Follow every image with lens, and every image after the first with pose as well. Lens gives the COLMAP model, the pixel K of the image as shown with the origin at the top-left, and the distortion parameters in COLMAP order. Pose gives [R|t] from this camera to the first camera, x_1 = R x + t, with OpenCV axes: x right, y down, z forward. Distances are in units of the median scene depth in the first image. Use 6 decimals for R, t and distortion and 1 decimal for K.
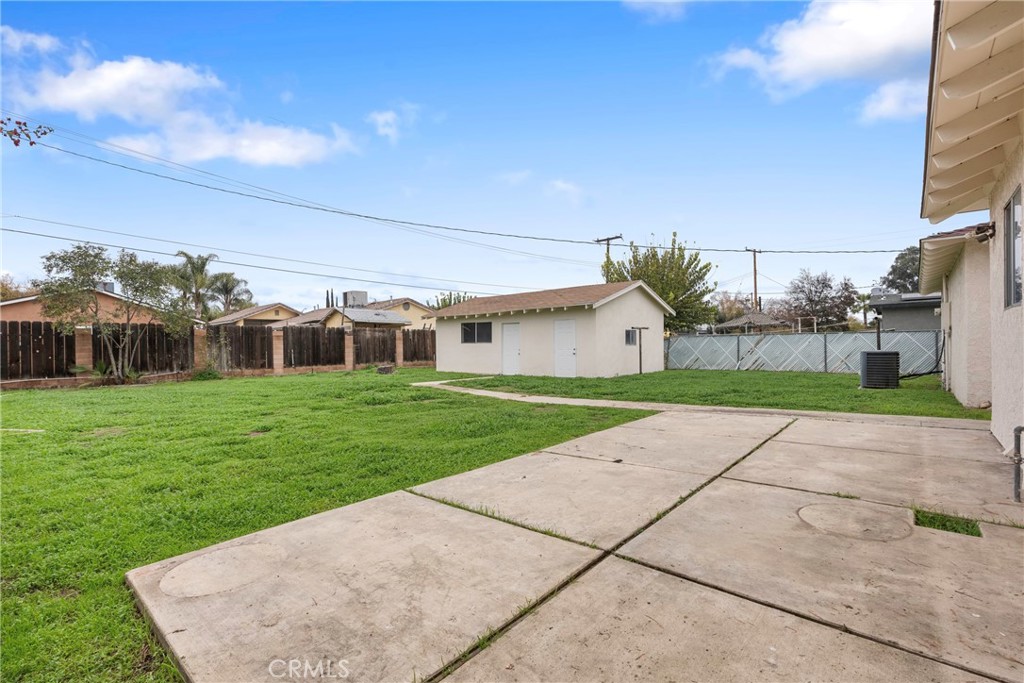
lens RADIAL K [[462.6, 0, 513.4], [0, 462.6, 347.1], [0, 0, 1]] dist [-0.017935, 0.000292]
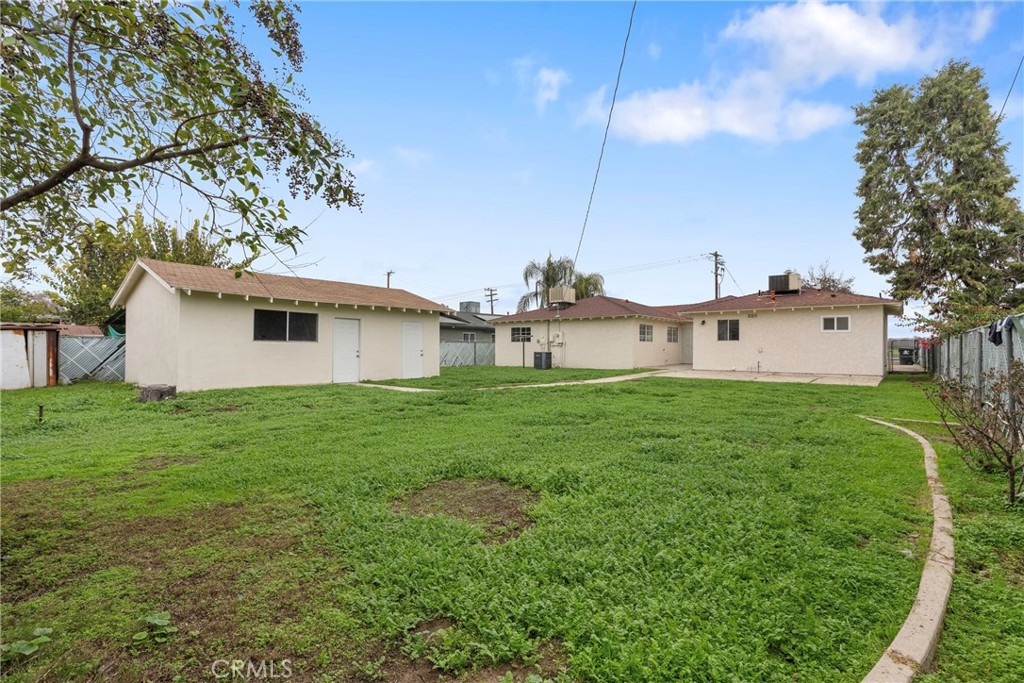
lens RADIAL K [[462.6, 0, 515.2], [0, 462.6, 344.2], [0, 0, 1]] dist [-0.017935, 0.000292]
pose [[-0.024734, 0.020872, 0.999476, -0.751224], [0.001806, 0.999781, -0.020833, 0.009590], [-0.999692, 0.001290, -0.024766, 0.668789]]
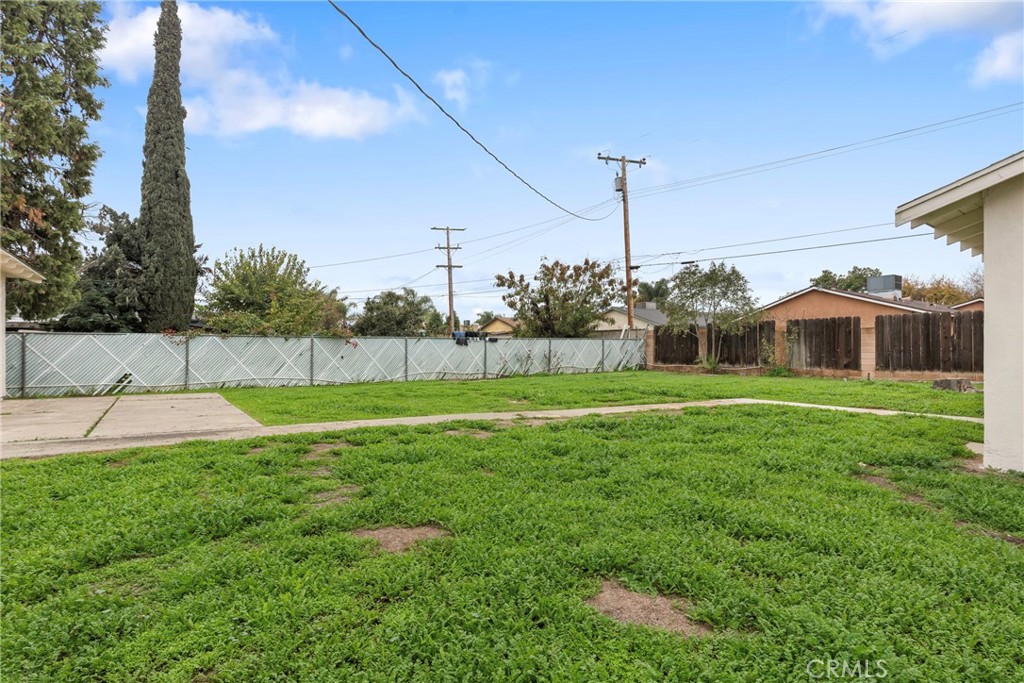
lens RADIAL K [[497.2, 0, 508.4], [0, 497.2, 340.4], [0, 0, 1]] dist [-0.003831, -0.000648]
pose [[-0.219144, 0.000571, -0.975692, 0.433953], [0.002897, 0.999996, -0.000066, -0.006097], [0.975688, -0.002841, -0.219145, 0.603011]]
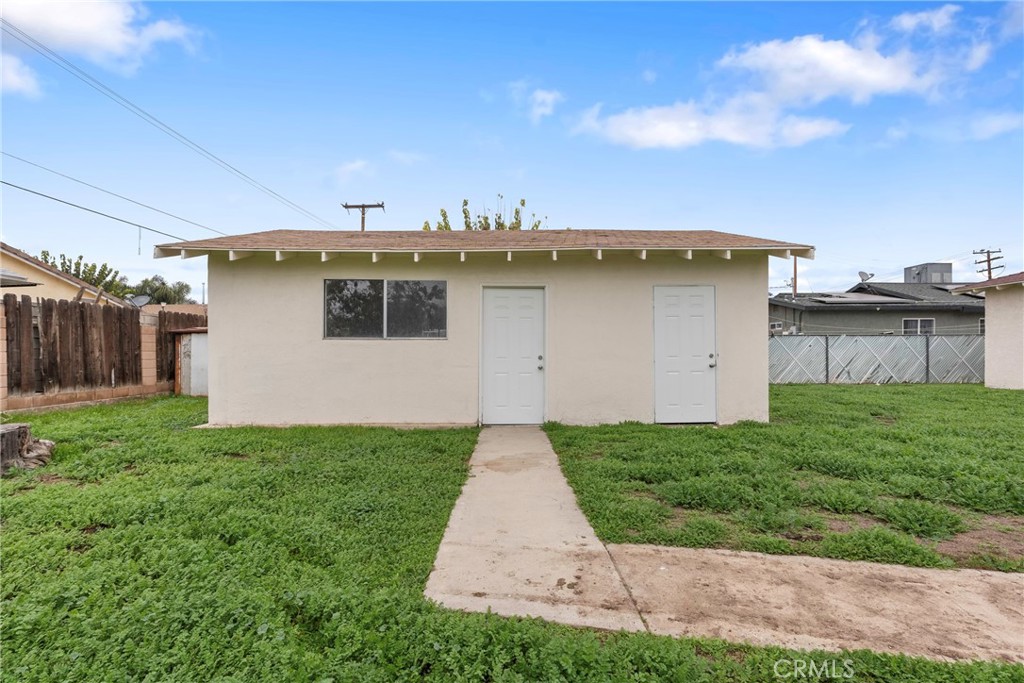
lens RADIAL K [[462.6, 0, 521.6], [0, 462.6, 349.8], [0, 0, 1]] dist [-0.017935, 0.000292]
pose [[0.740872, 0.006971, 0.671610, -0.234194], [-0.002763, 0.999969, -0.007331, 0.001855], [-0.671641, 0.003575, 0.740869, 0.658373]]
